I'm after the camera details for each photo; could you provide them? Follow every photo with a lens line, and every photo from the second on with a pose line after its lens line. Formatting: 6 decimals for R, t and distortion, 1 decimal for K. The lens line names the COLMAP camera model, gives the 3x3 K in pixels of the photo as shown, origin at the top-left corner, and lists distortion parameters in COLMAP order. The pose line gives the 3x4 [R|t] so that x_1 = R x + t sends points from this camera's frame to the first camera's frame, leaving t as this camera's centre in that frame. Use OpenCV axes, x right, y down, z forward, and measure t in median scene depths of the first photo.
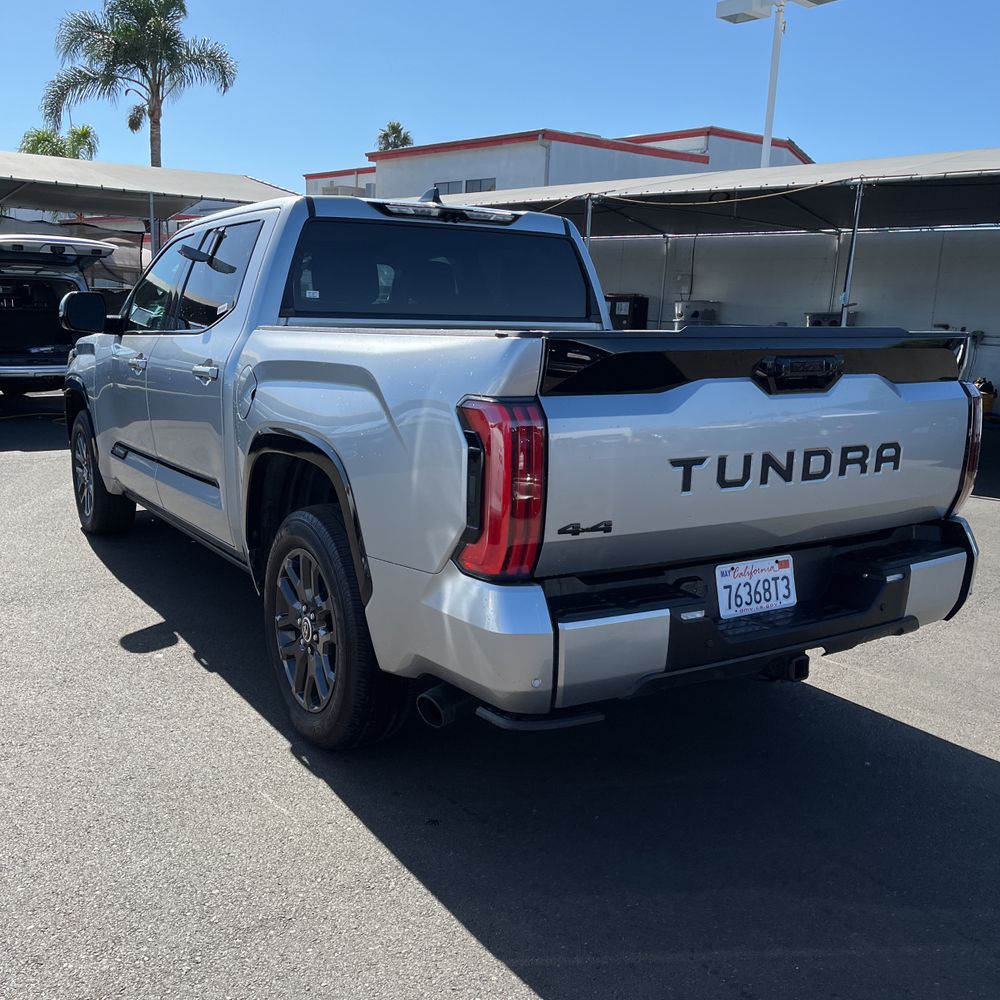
lens RADIAL K [[1010.4, 0, 496.0], [0, 1010.4, 479.6], [0, 0, 1]] dist [0.040026, 0.000000]
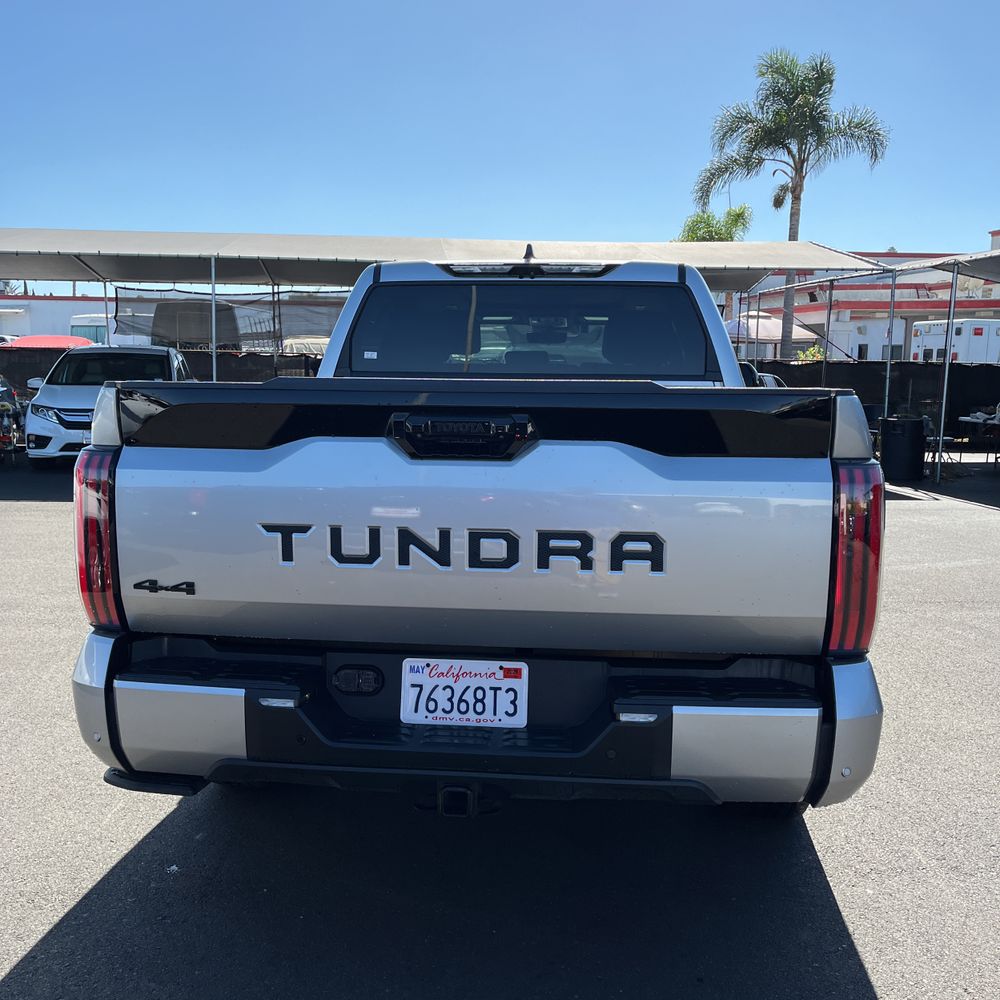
lens RADIAL K [[1010.4, 0, 496.0], [0, 1010.4, 482.4], [0, 0, 1]] dist [0.040026, 0.000000]
pose [[0.791619, 0.055421, -0.608496, 0.770622], [-0.094741, 0.994967, -0.032632, -0.040435], [0.603625, 0.083482, 0.792885, 0.351637]]
